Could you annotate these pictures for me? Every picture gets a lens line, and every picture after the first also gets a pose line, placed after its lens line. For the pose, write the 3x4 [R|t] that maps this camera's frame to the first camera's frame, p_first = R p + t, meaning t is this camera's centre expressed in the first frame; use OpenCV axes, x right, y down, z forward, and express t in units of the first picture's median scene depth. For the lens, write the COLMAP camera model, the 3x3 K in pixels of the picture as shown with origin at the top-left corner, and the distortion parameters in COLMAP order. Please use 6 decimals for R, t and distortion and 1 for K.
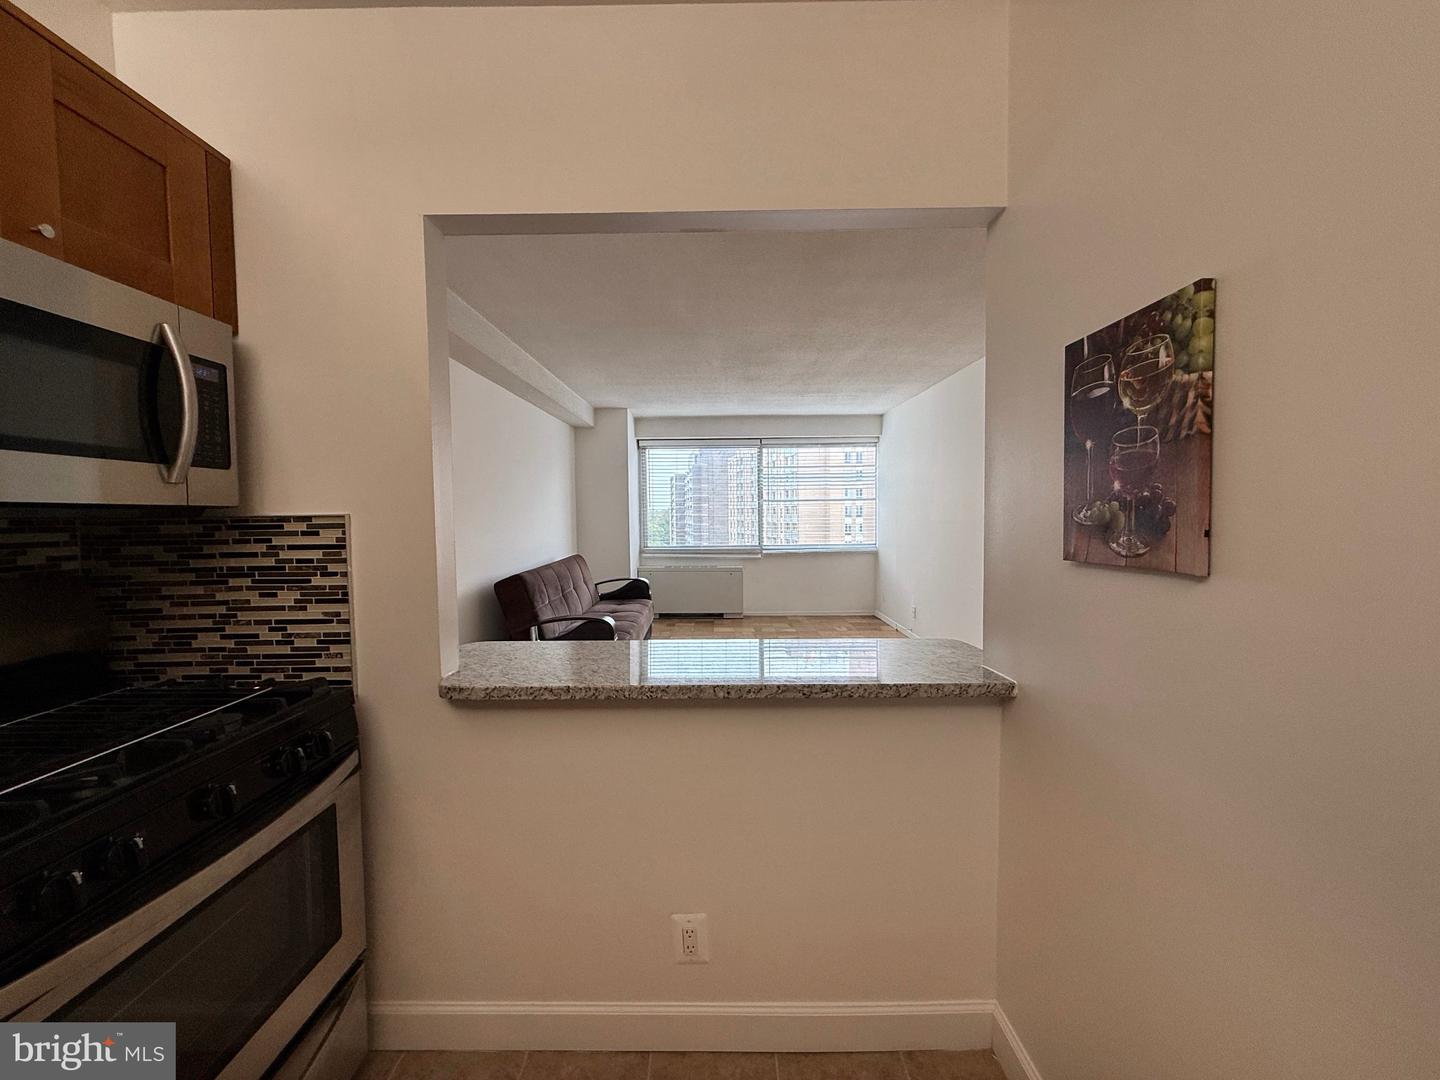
lens RADIAL K [[579.3, 0, 713.5], [0, 579.3, 544.7], [0, 0, 1]] dist [0.001832, -0.000581]
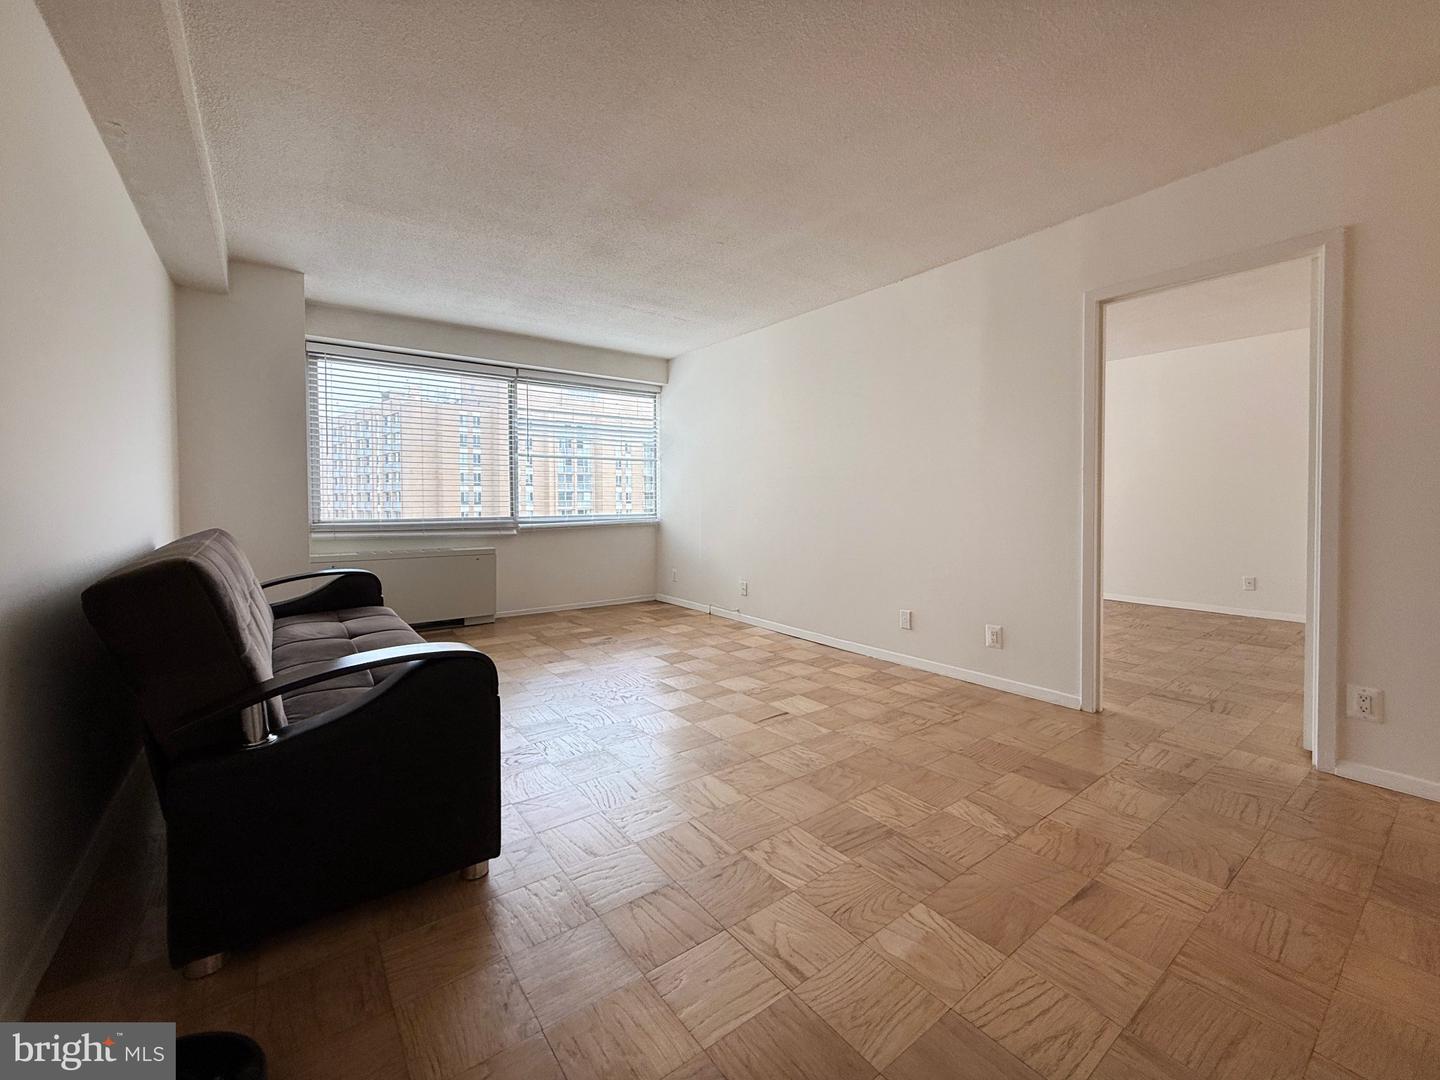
lens RADIAL K [[579.3, 0, 710.0], [0, 579.3, 508.0], [0, 0, 1]] dist [0.001832, -0.000581]
pose [[0.790028, 0.002799, 0.613064, -0.268329], [0.025846, 0.998949, -0.037867, 0.037238], [-0.612525, 0.045761, 0.789125, 0.472490]]
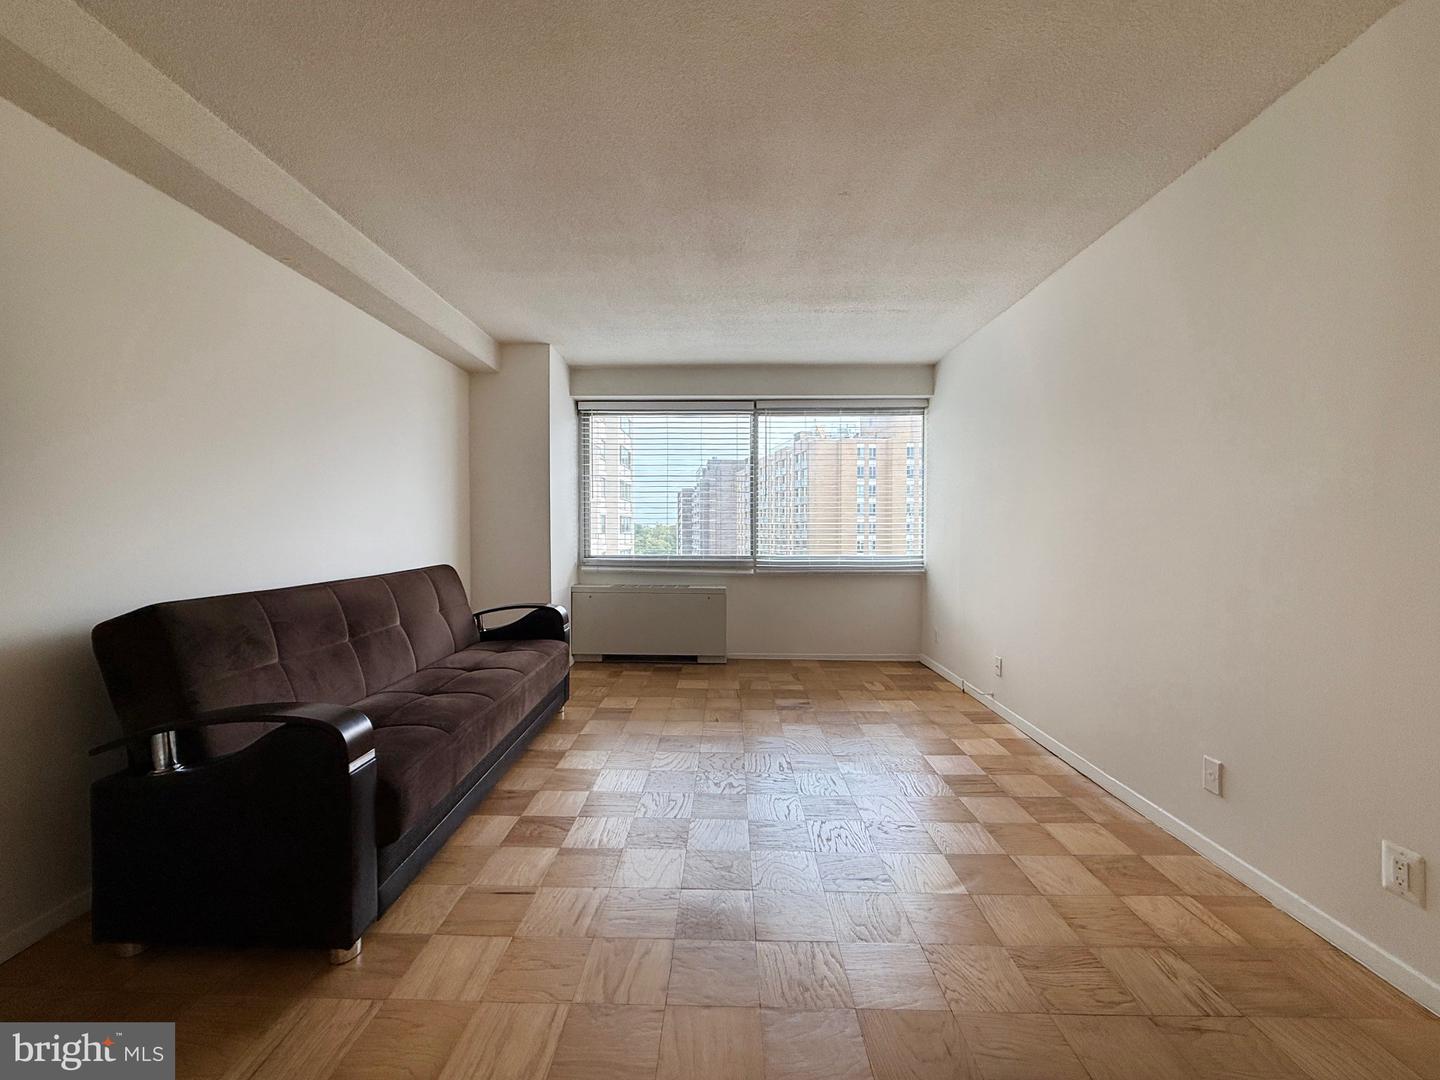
lens RADIAL K [[579.3, 0, 729.9], [0, 579.3, 544.9], [0, 0, 1]] dist [0.001832, -0.000581]
pose [[0.999852, 0.013007, 0.011256, 0.073482], [-0.012683, 0.999517, -0.028361, 0.012127], [-0.011620, 0.028214, 0.999534, 0.511247]]
